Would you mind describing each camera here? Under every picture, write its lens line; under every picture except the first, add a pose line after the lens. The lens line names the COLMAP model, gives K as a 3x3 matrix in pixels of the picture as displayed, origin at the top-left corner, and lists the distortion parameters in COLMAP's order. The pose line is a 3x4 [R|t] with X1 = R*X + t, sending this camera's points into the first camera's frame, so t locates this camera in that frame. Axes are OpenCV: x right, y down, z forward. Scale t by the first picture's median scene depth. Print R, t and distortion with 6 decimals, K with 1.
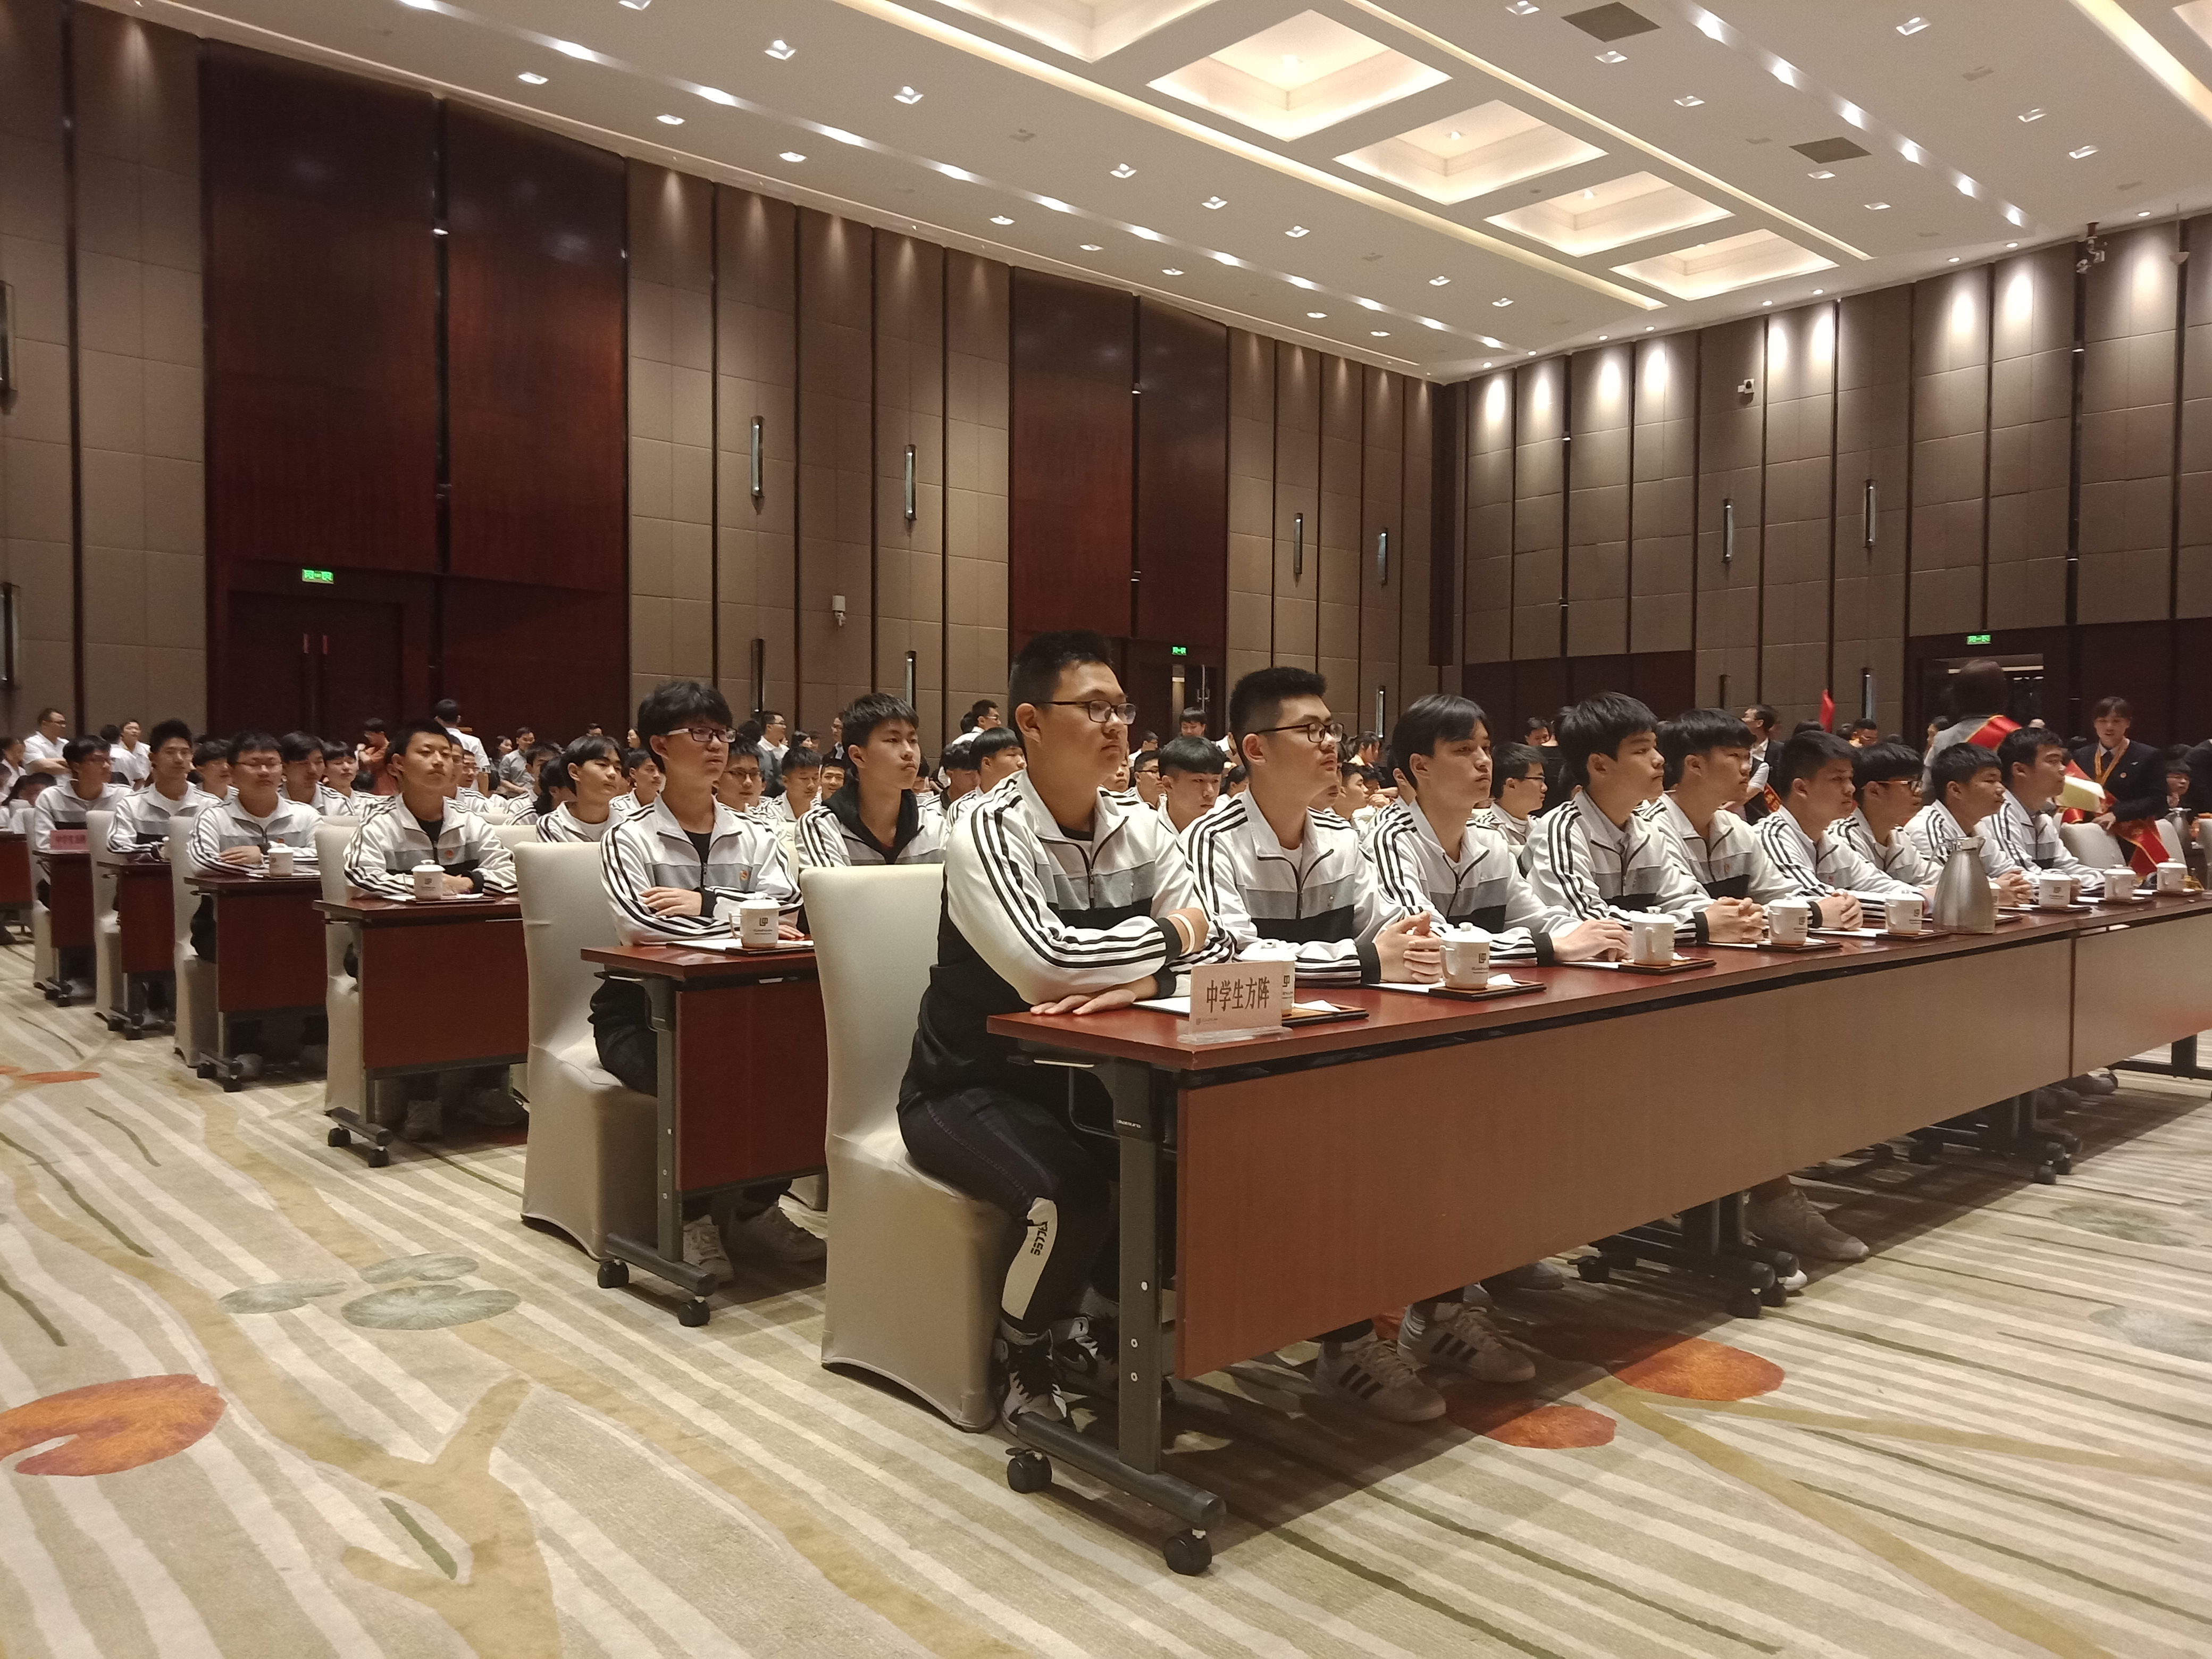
lens RADIAL K [[1627.9, 0, 1111.3], [0, 1627.9, 826.6], [0, 0, 1]] dist [0.010262, -0.006228]
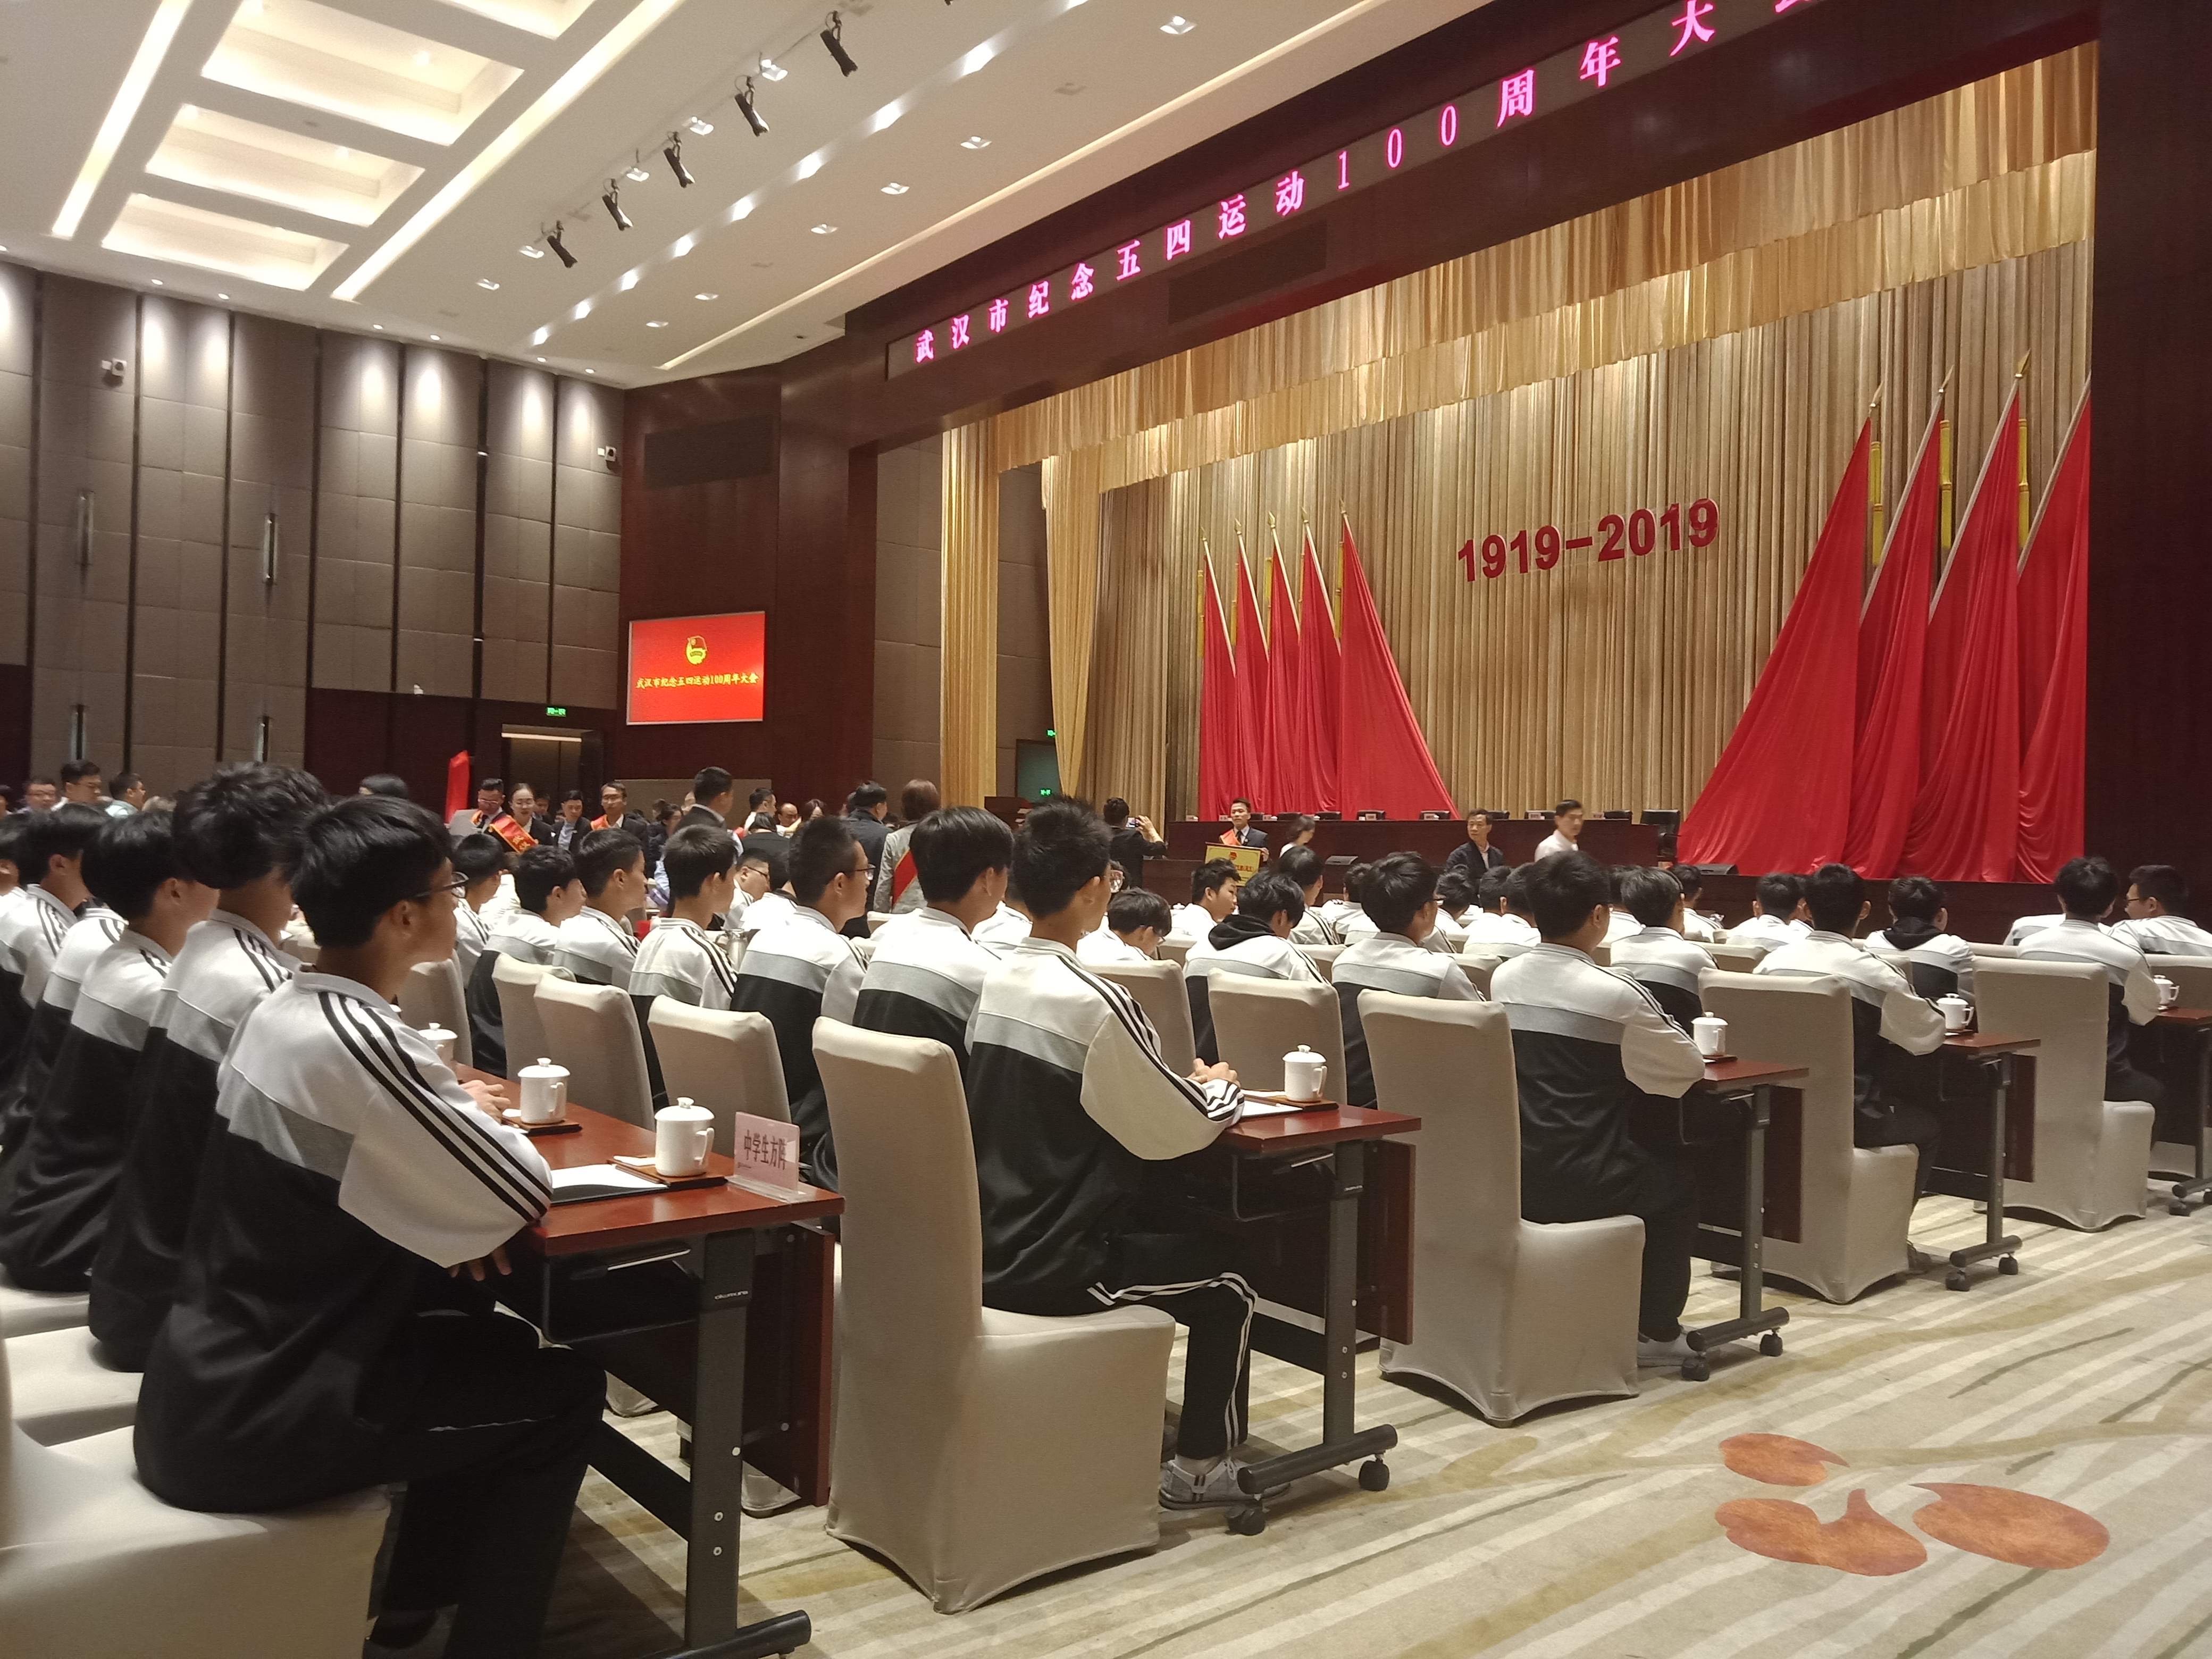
lens RADIAL K [[1627.9, 0, 1090.1], [0, 1627.9, 829.5], [0, 0, 1]] dist [0.010262, -0.006228]
pose [[0.046336, 0.011276, 0.998862, -0.477622], [0.018467, 0.999756, -0.012142, -0.012735], [-0.998755, 0.019009, 0.046117, 0.514631]]
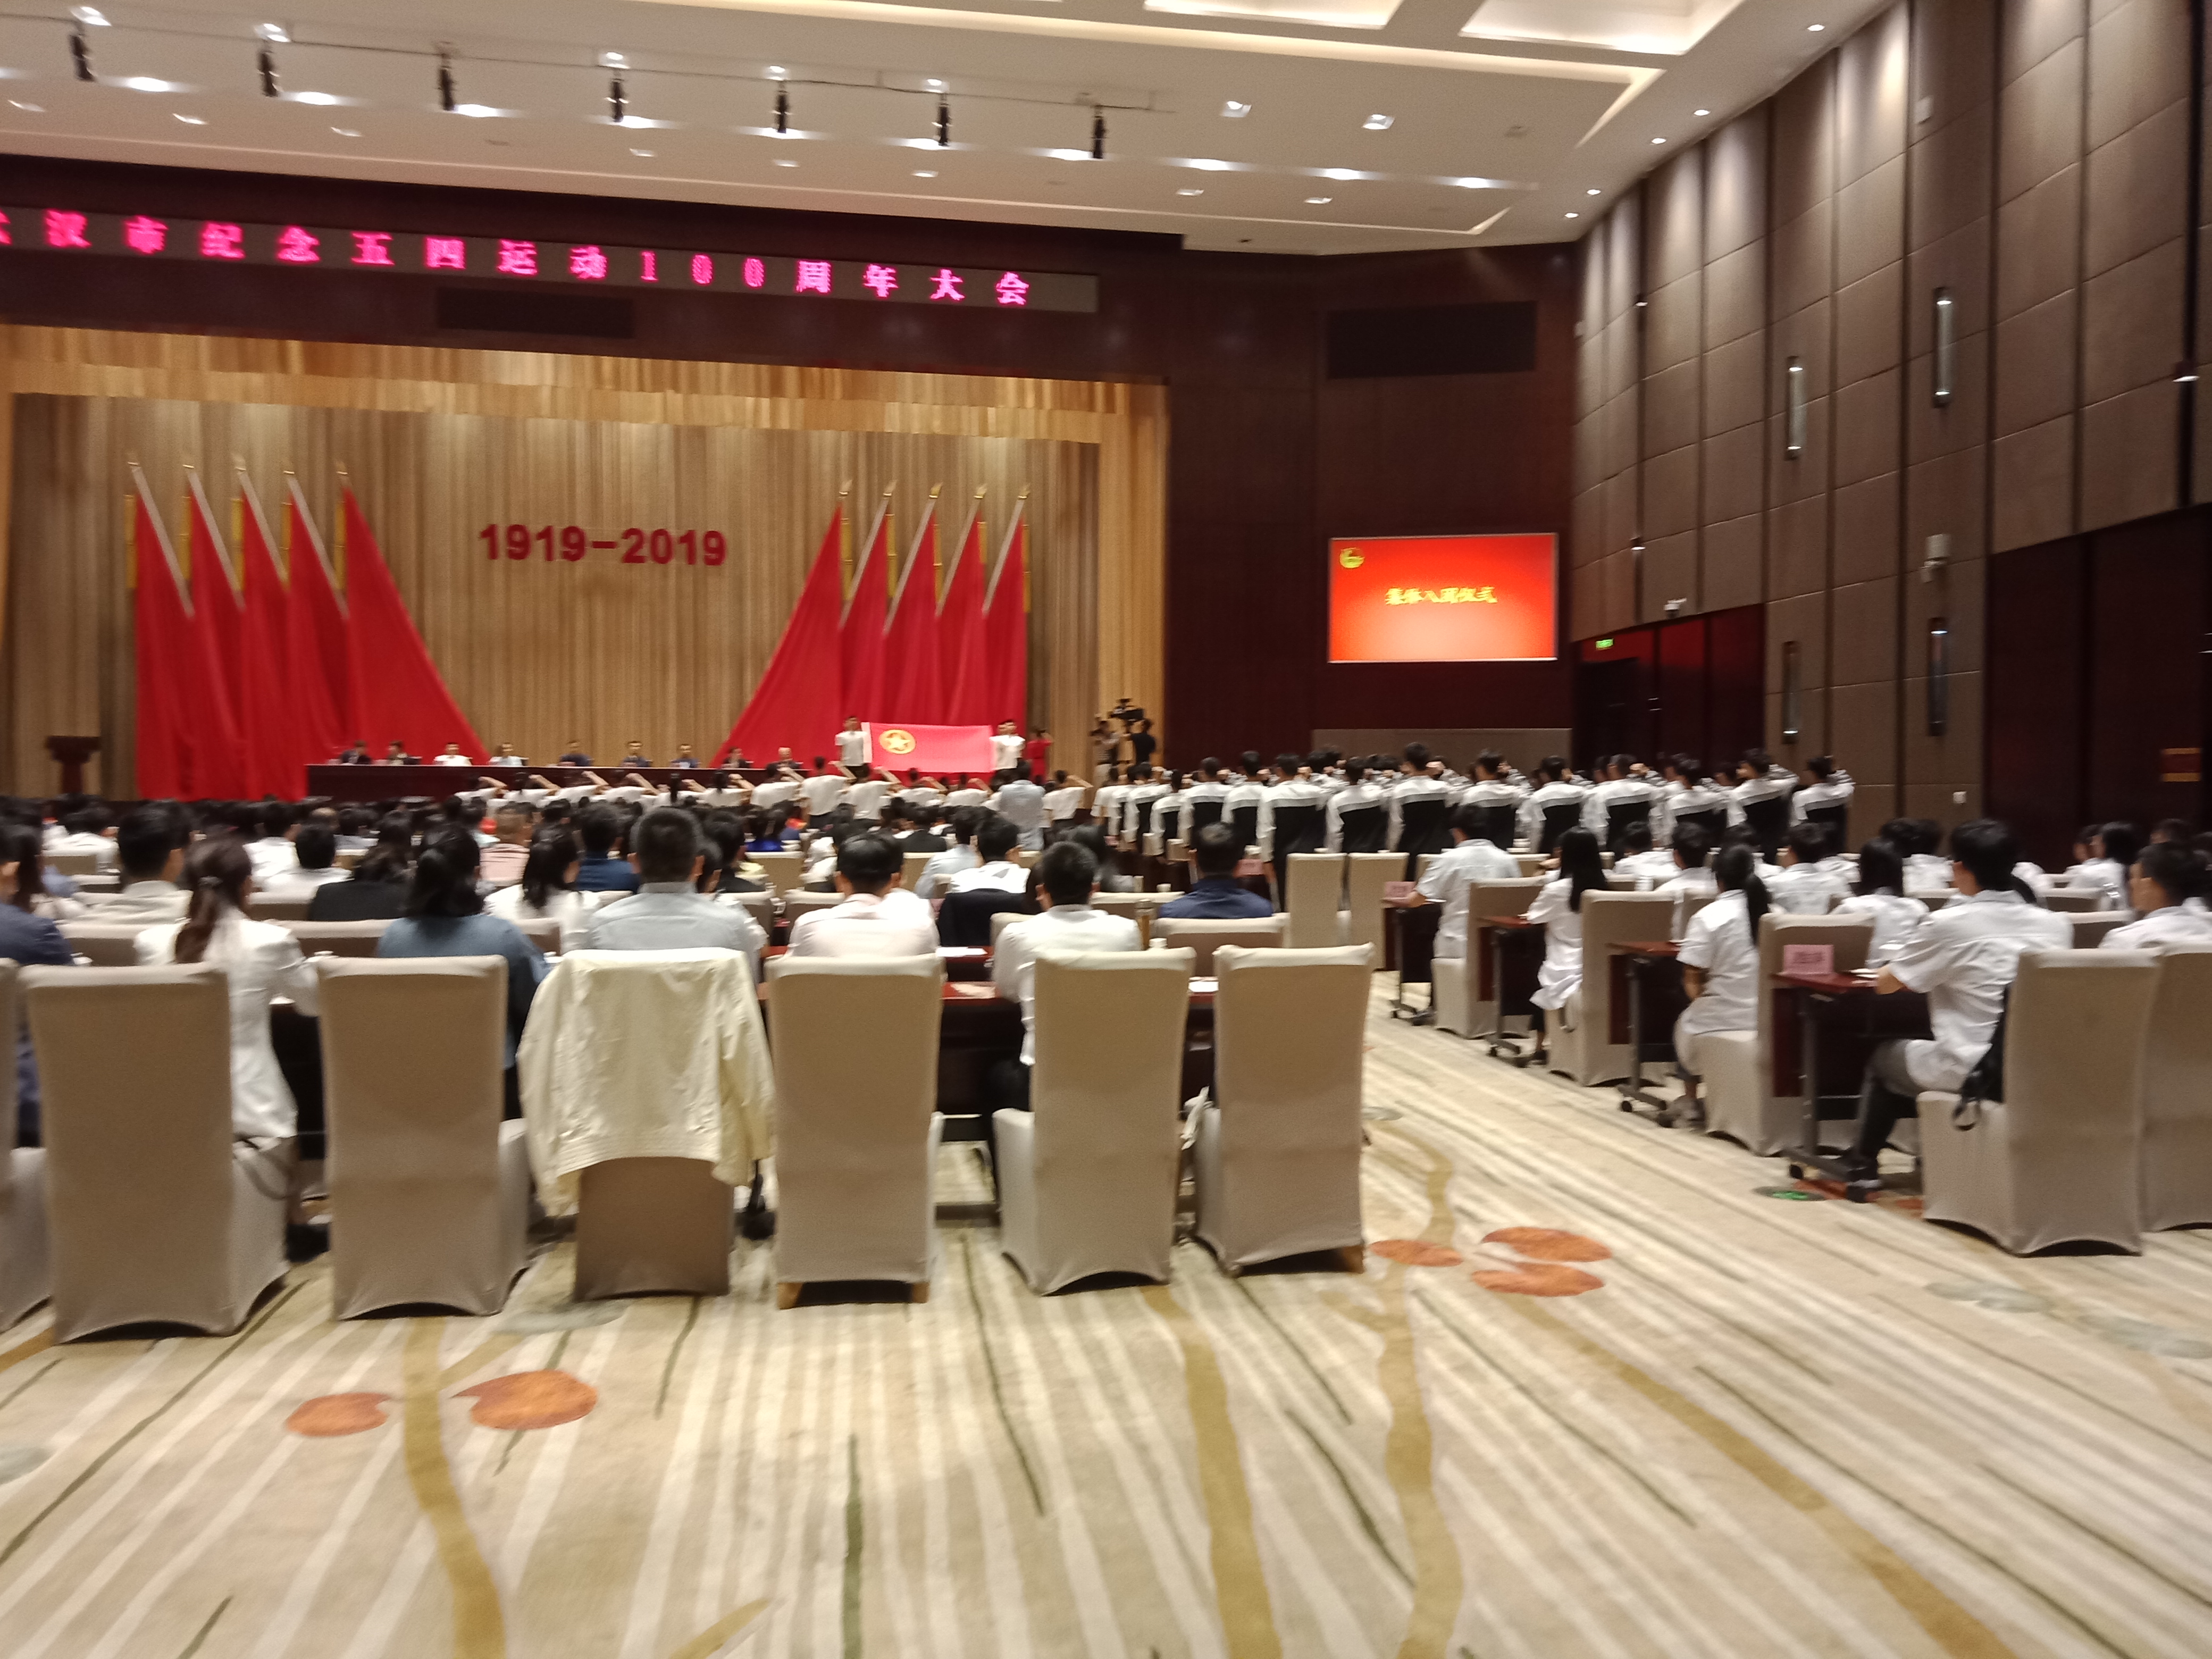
lens RADIAL K [[1627.9, 0, 1118.9], [0, 1627.9, 848.8], [0, 0, 1]] dist [0.010262, -0.006228]
pose [[-0.845557, -0.027870, 0.533158, -0.488619], [0.009163, 0.997732, 0.066686, -0.038941], [-0.533807, 0.061272, -0.843384, 1.100978]]
